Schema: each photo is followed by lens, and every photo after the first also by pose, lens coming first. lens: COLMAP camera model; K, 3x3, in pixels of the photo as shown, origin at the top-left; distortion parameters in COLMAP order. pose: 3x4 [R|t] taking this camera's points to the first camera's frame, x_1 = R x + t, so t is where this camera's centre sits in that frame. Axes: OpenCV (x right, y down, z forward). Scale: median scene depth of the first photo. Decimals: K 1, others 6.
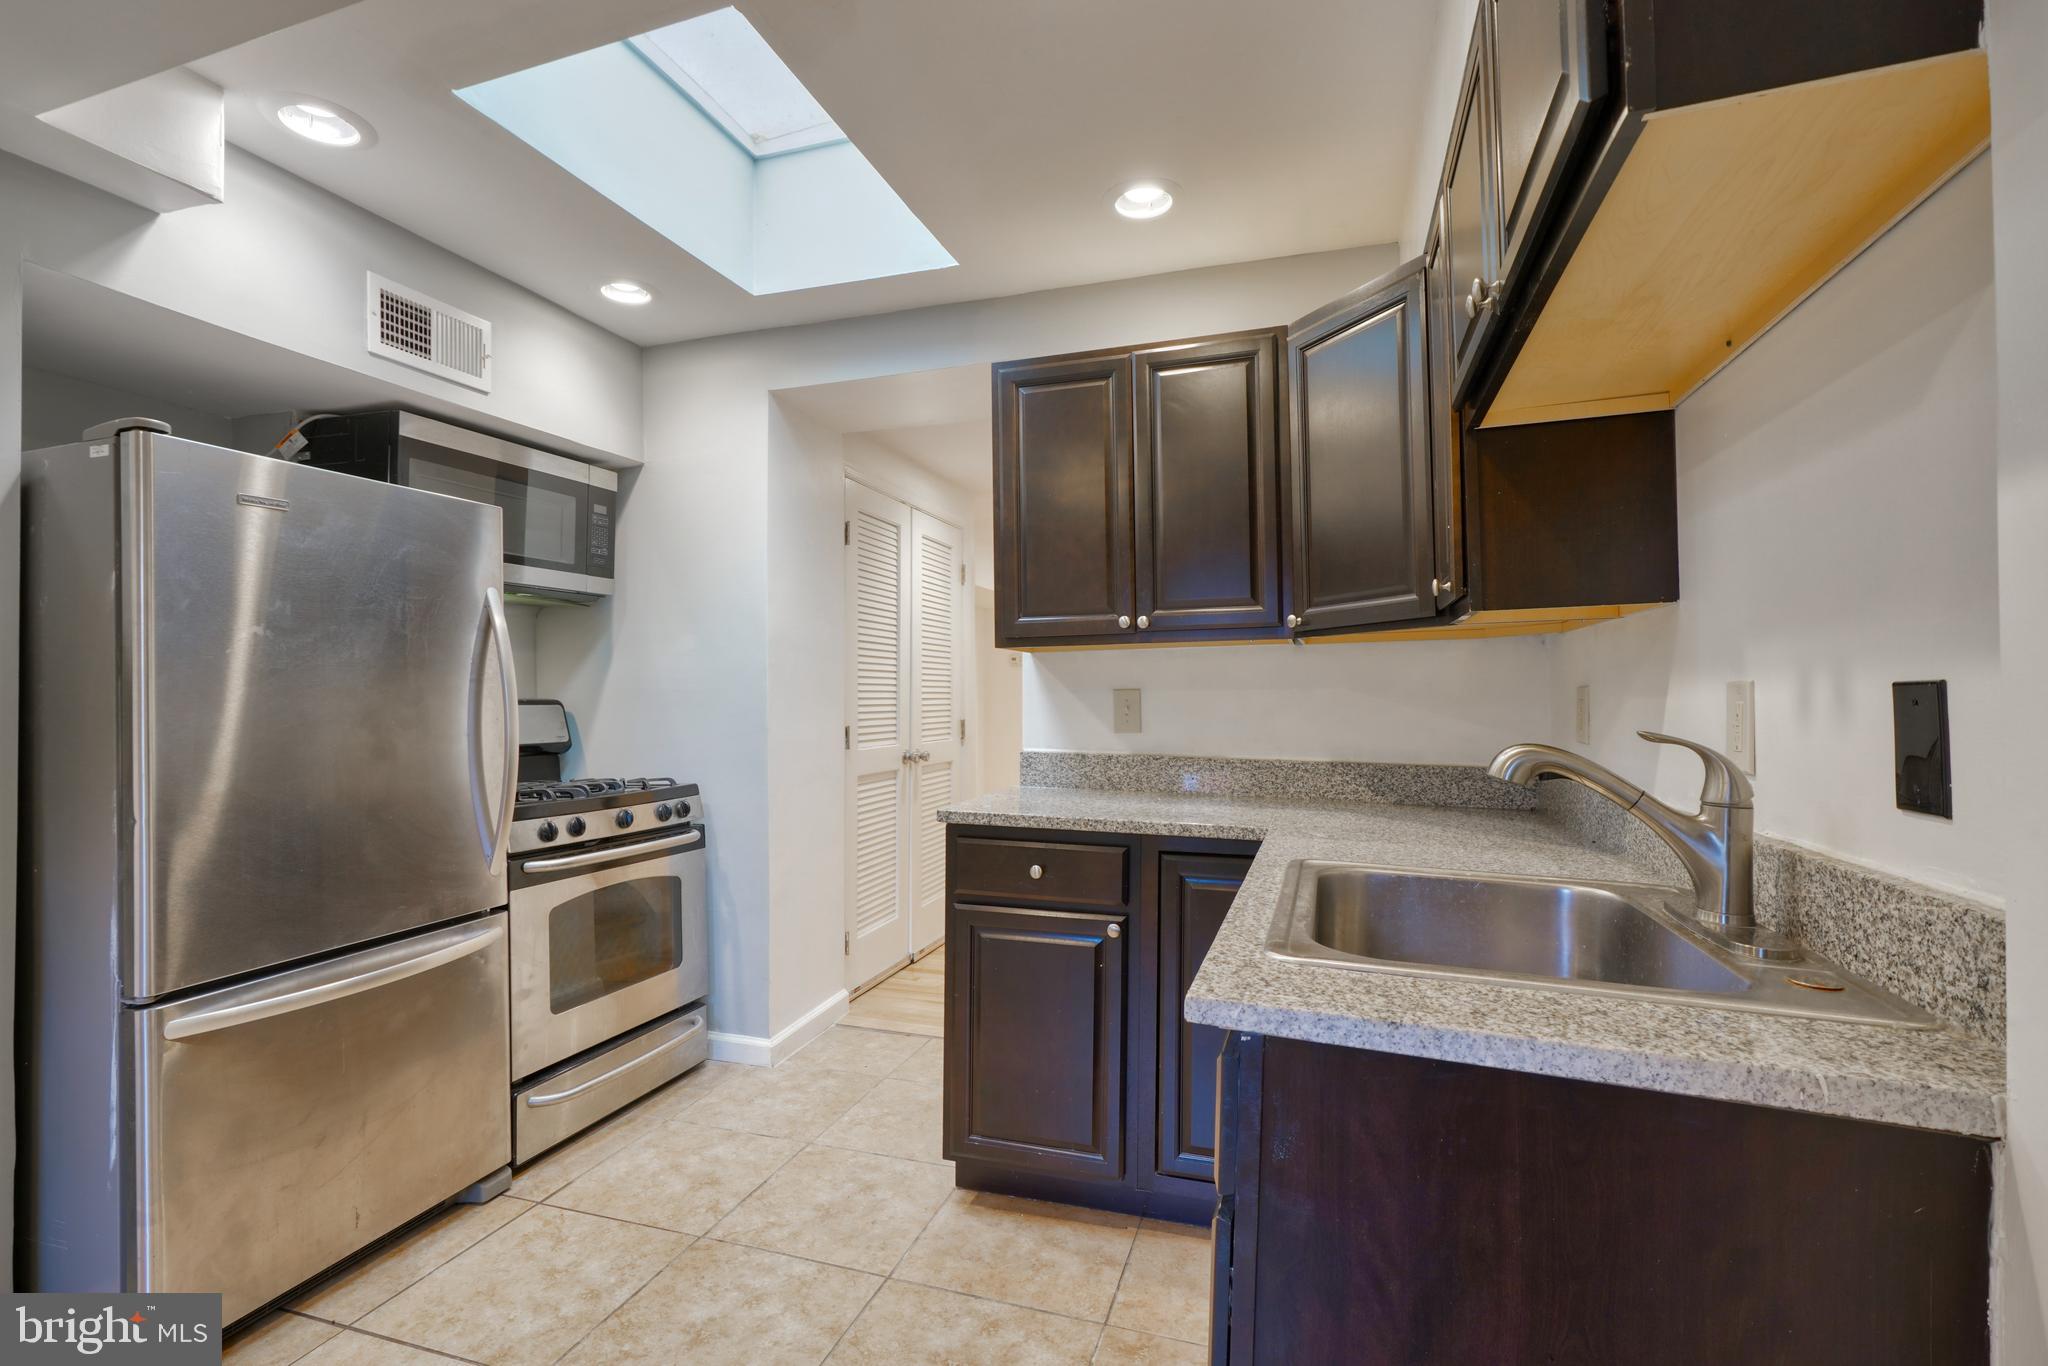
lens RADIAL K [[922.0, 0, 1019.5], [0, 922.0, 680.8], [0, 0, 1]] dist [-0.014920, 0.003467]
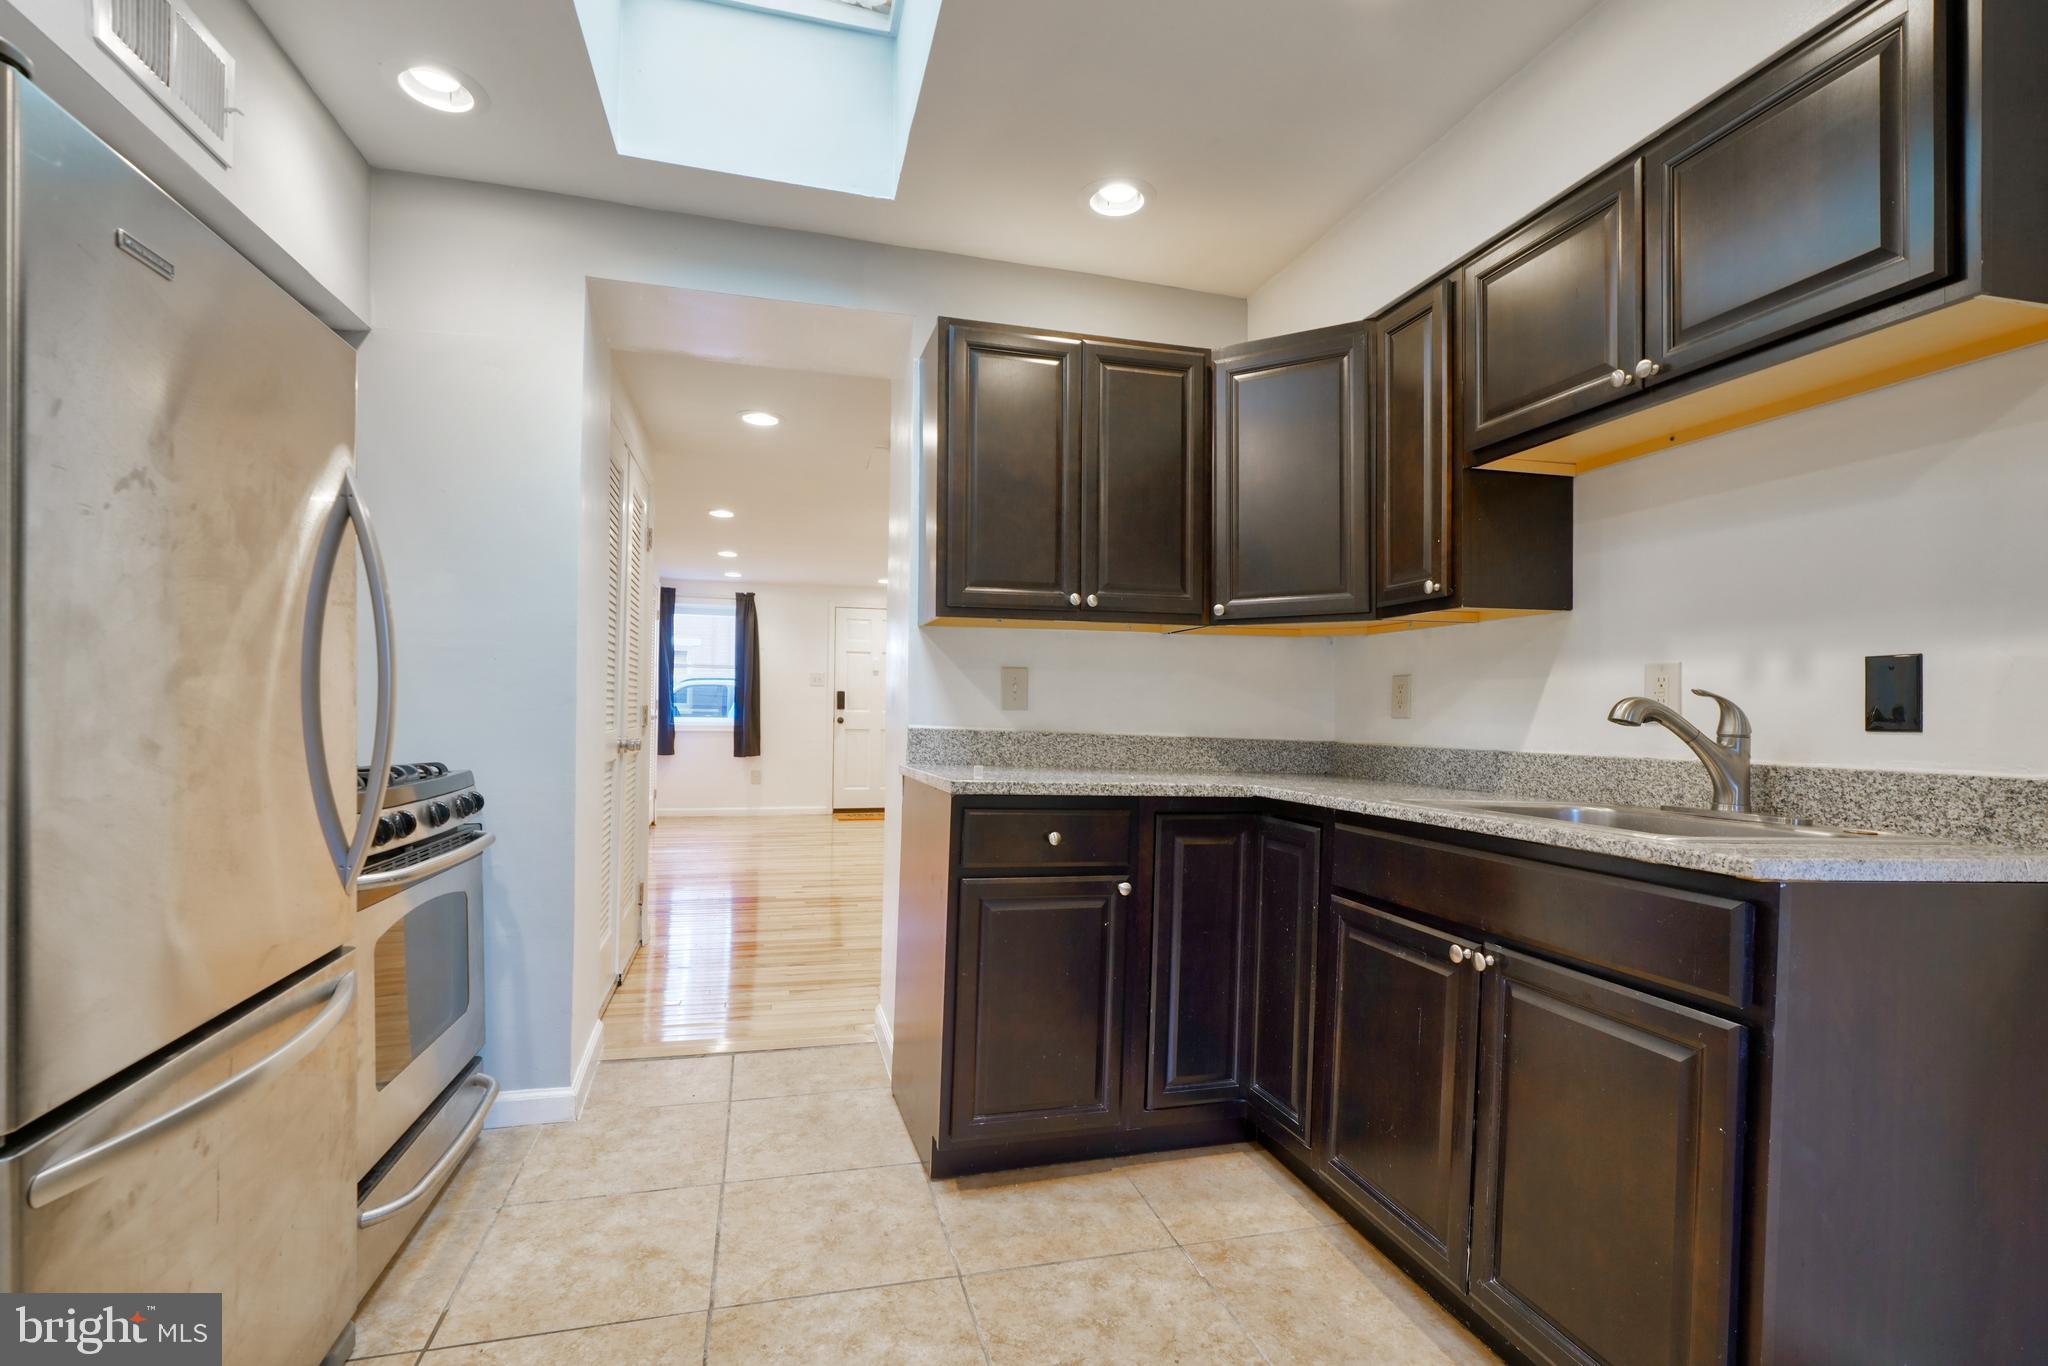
lens RADIAL K [[922.0, 0, 1004.8], [0, 922.0, 708.3], [0, 0, 1]] dist [-0.014920, 0.003467]
pose [[0.840227, 0.020755, 0.541837, -0.543685], [-0.031522, 0.999447, 0.010597, 0.053518], [-0.541318, -0.025983, 0.840417, 0.178317]]
